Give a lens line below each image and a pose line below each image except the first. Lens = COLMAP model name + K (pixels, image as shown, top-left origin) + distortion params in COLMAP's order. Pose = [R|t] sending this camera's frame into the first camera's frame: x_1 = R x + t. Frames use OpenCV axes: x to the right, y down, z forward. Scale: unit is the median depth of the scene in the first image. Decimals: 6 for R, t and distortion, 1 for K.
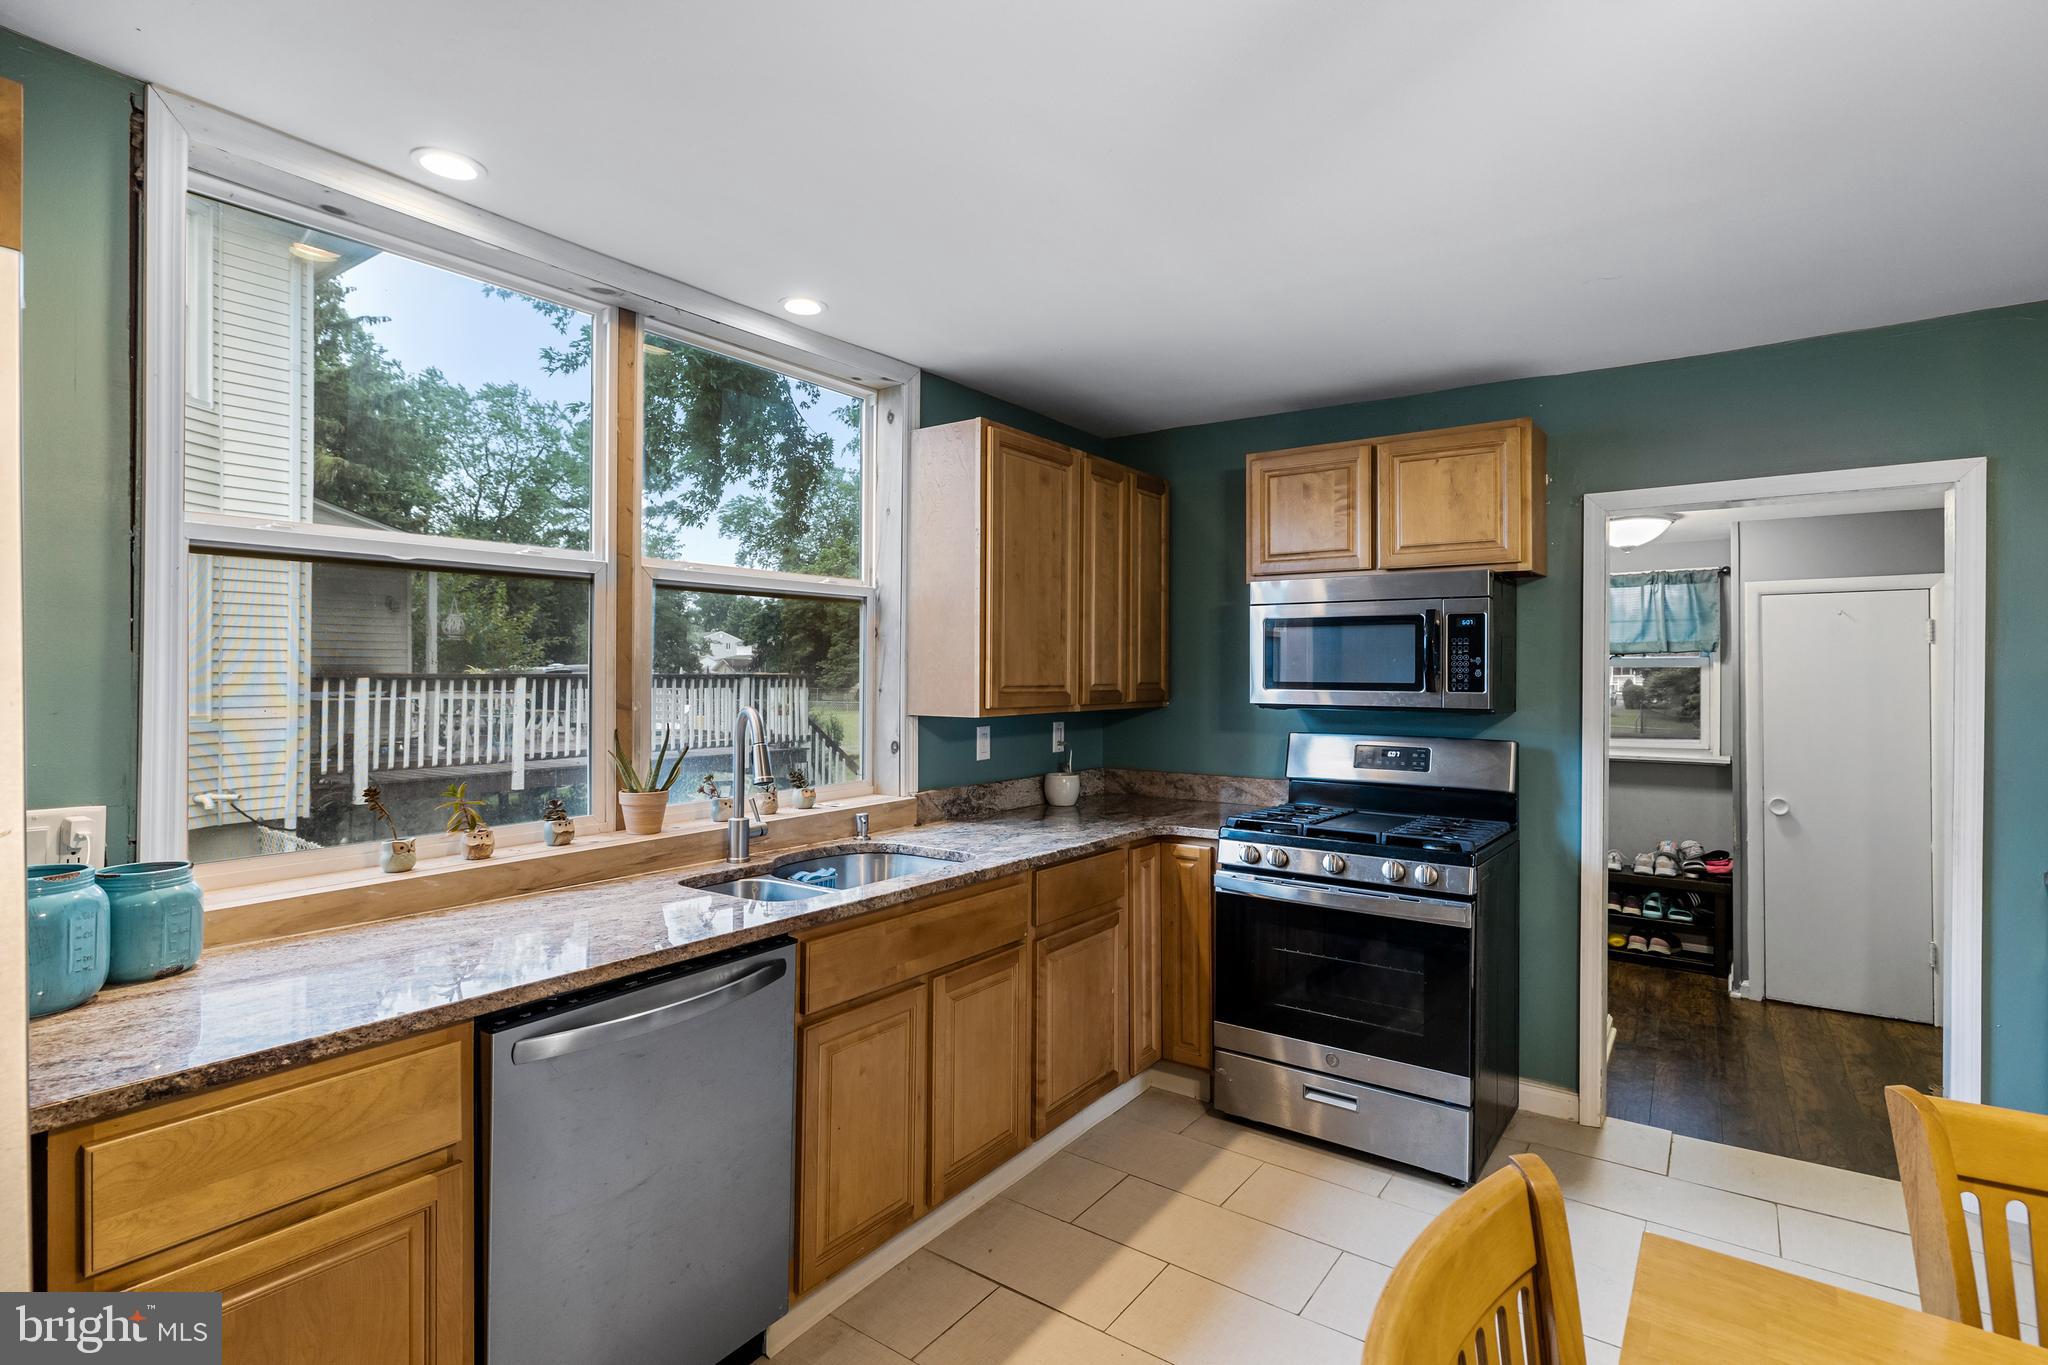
lens RADIAL K [[986.3, 0, 1028.9], [0, 986.3, 669.2], [0, 0, 1]] dist [0.001172, 0.000192]
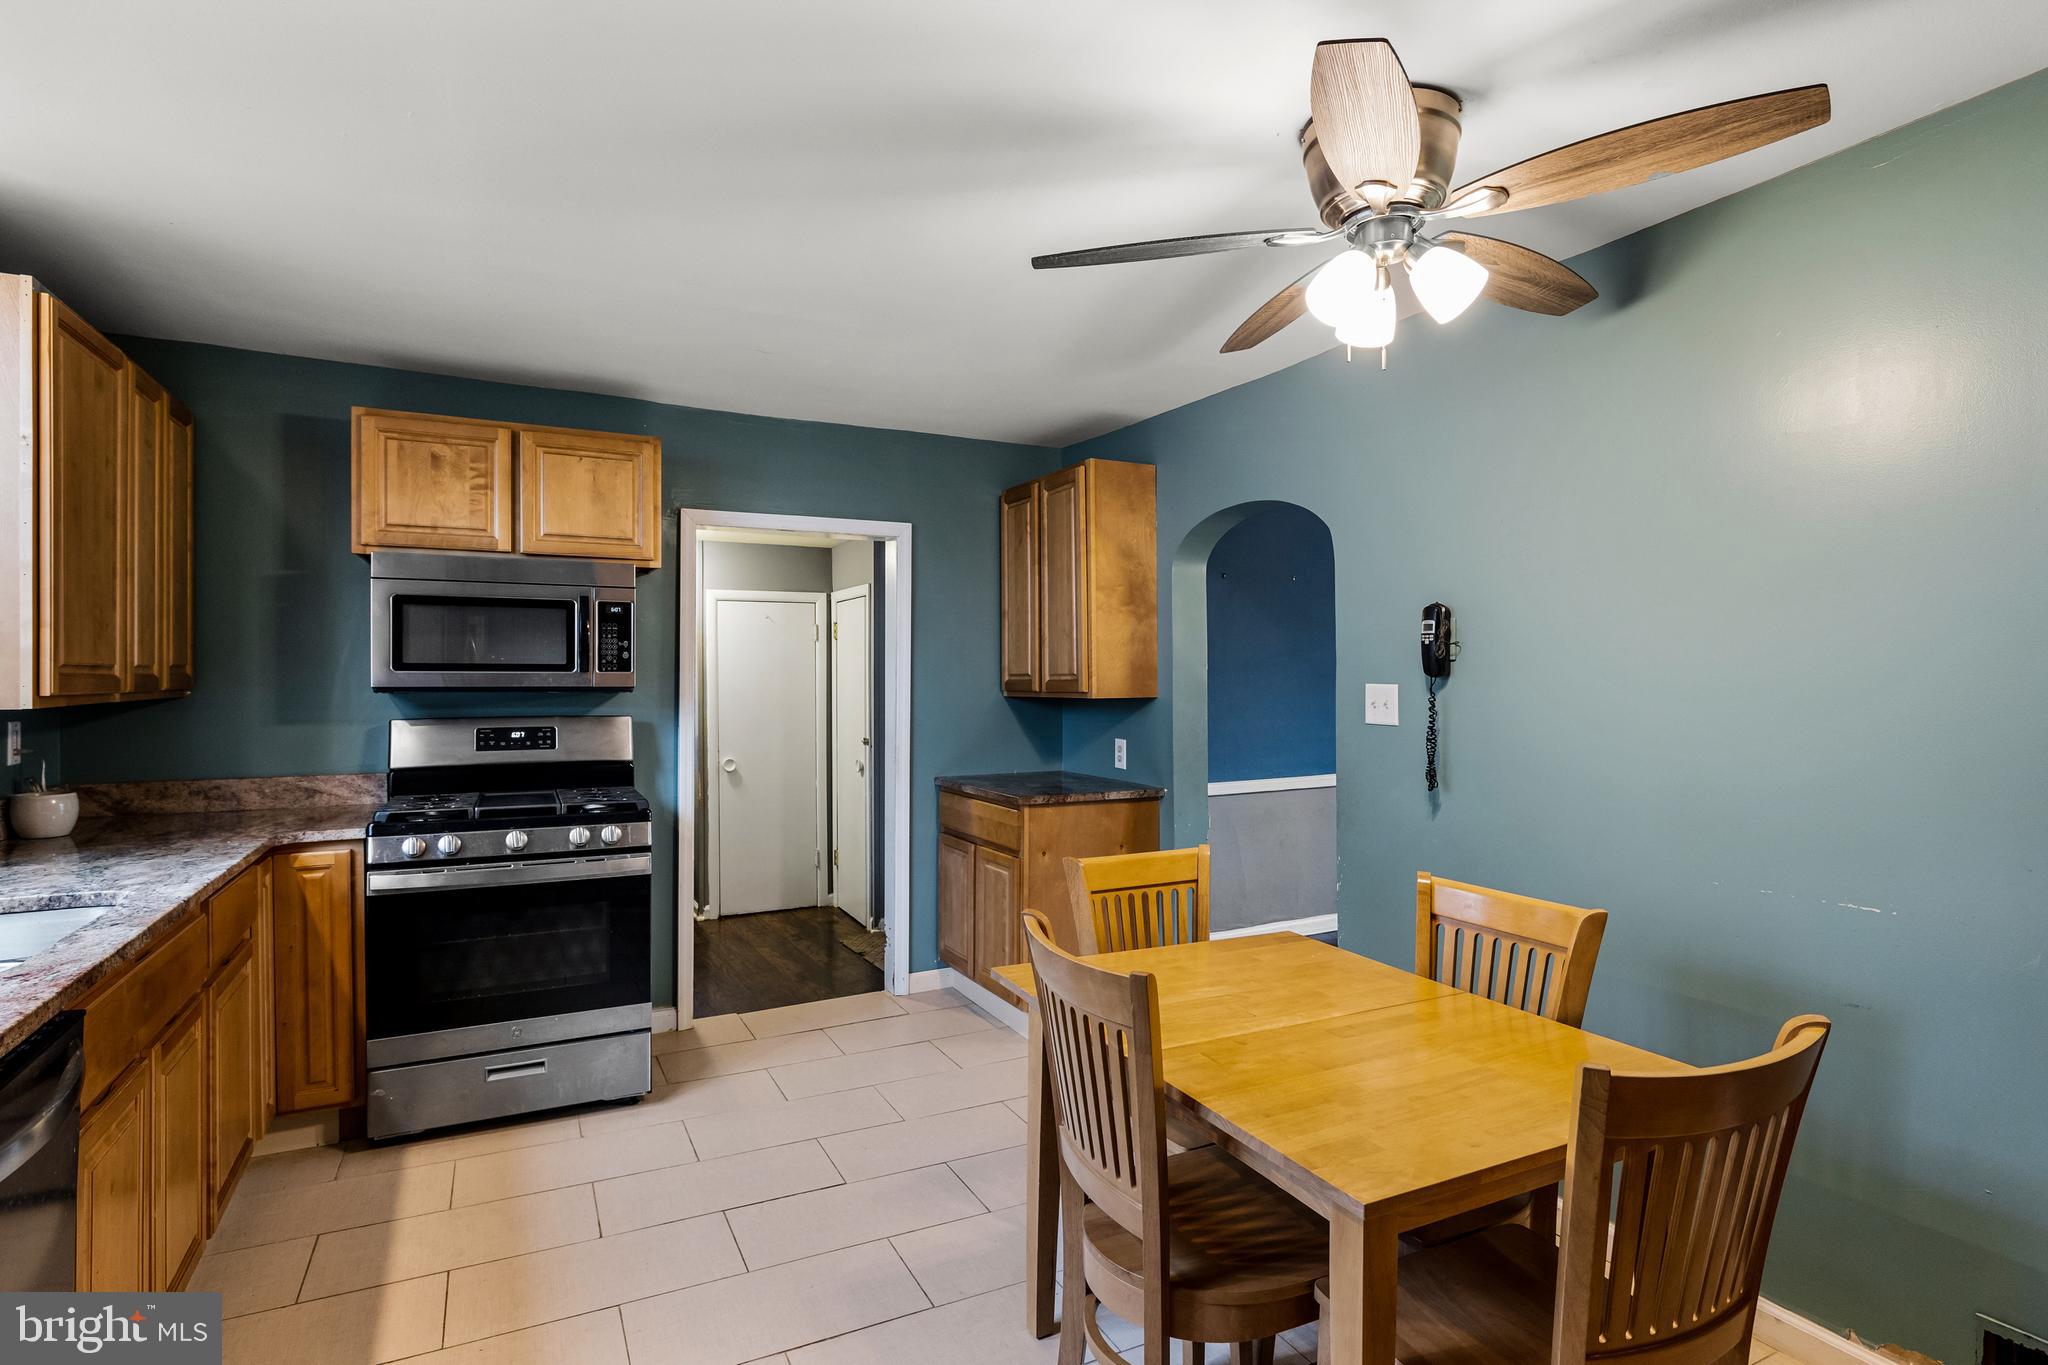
lens RADIAL K [[1050.0, 0, 1020.1], [0, 1050.0, 679.9], [0, 0, 1]] dist [0.000771, -0.001276]
pose [[0.460414, -0.004971, 0.887691, -0.372148], [-0.004157, 0.999961, 0.007755, 0.019410], [-0.887695, -0.007260, 0.460375, 0.038193]]
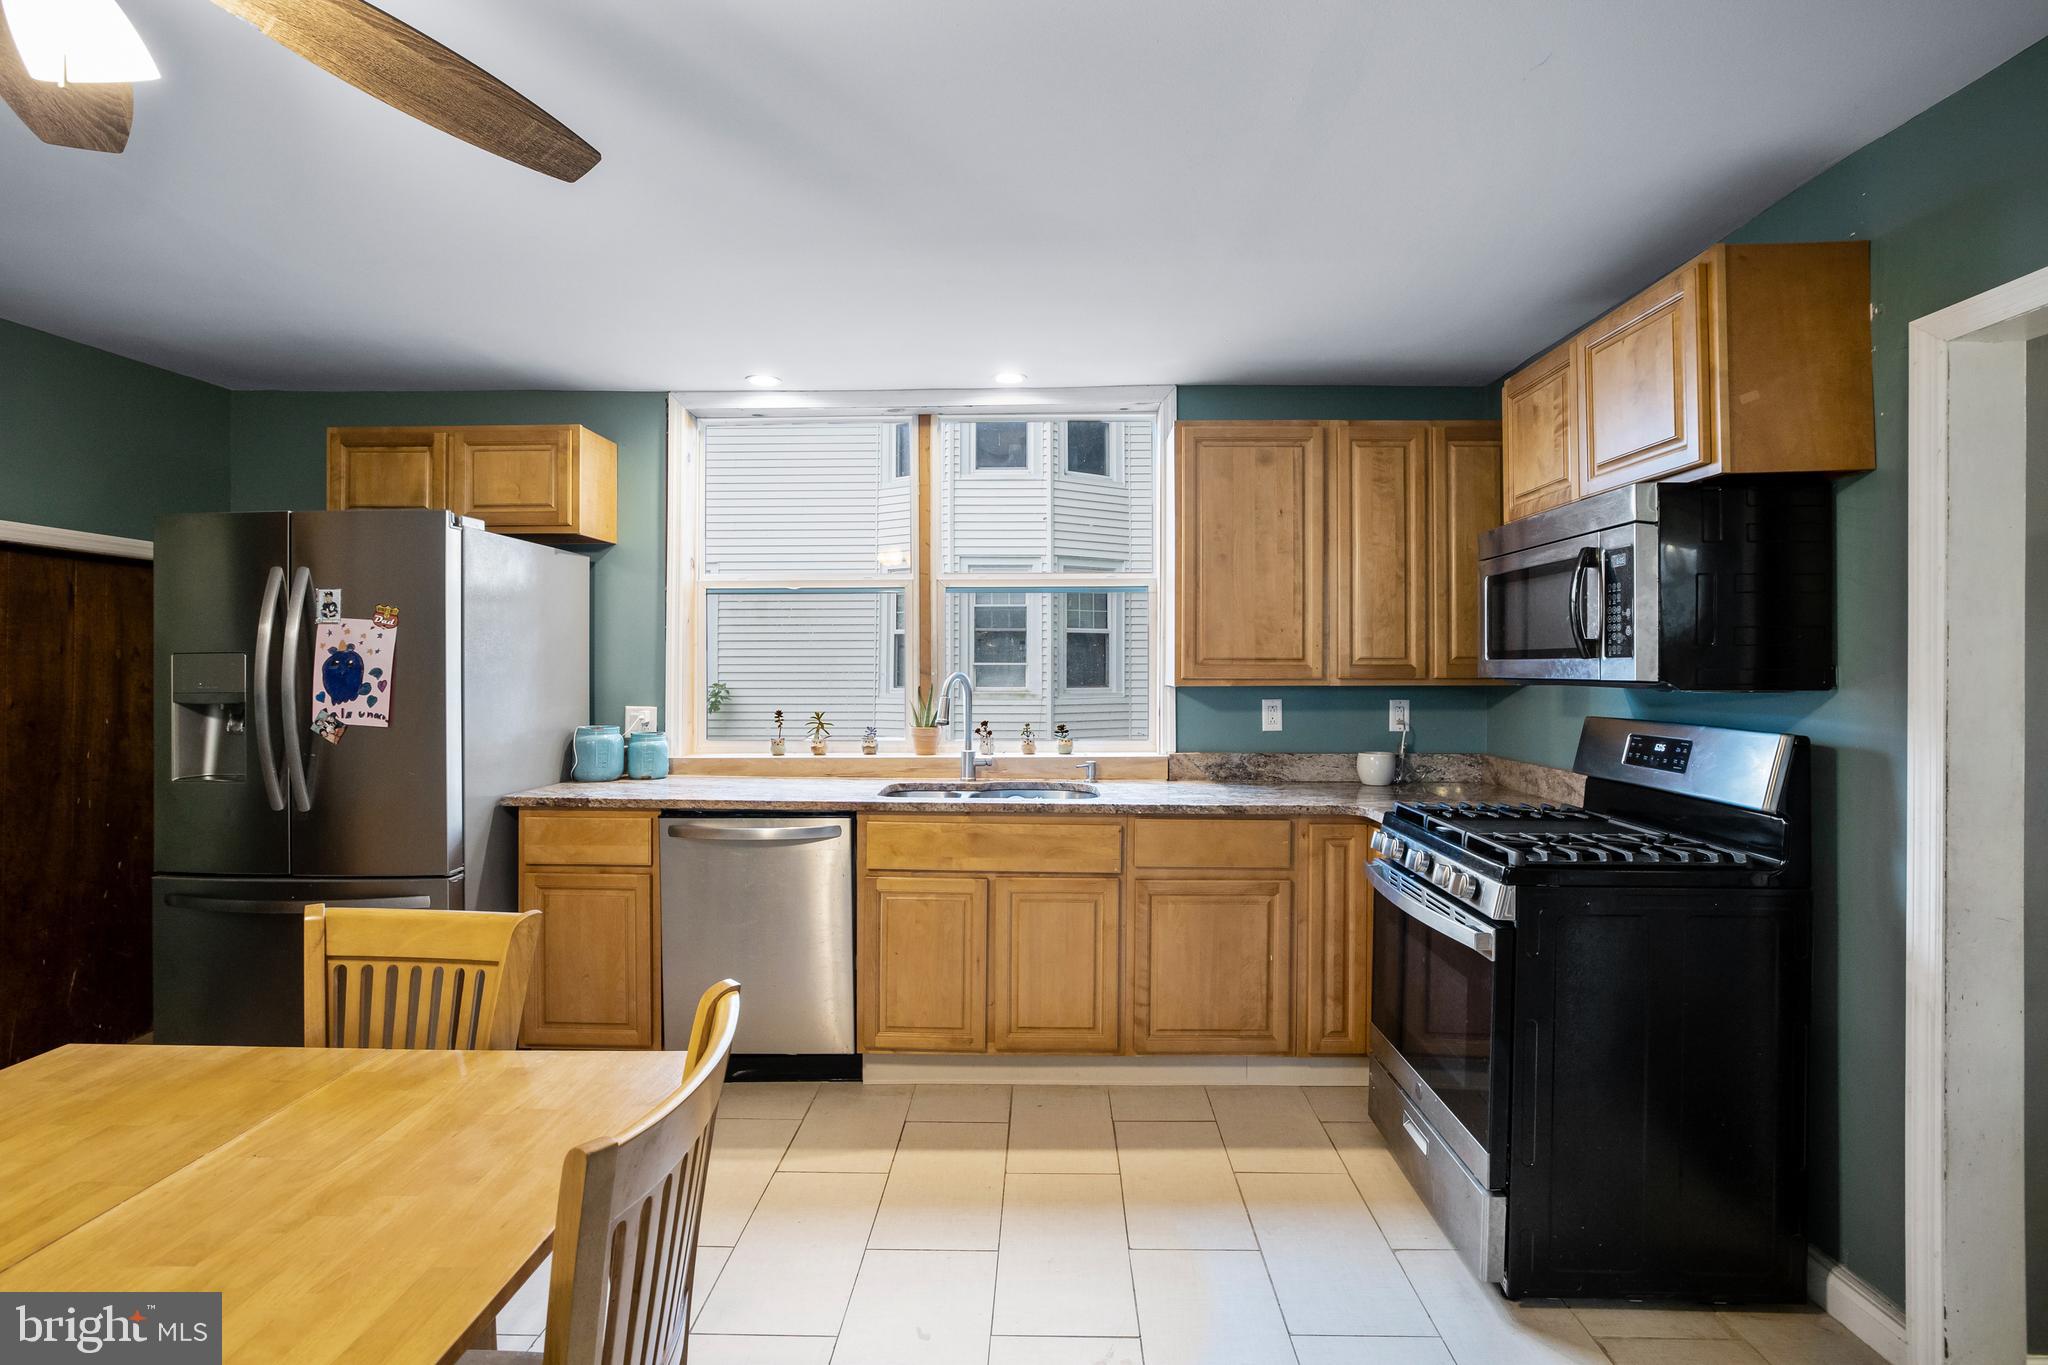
lens RADIAL K [[920.1, 0, 1026.1], [0, 920.1, 670.6], [0, 0, 1]] dist [-0.046690, -0.000078]
pose [[0.566130, -0.001592, -0.824315, 0.680302], [0.005836, 0.999981, 0.002077, 0.026356], [0.824295, -0.005986, 0.566128, 0.251333]]
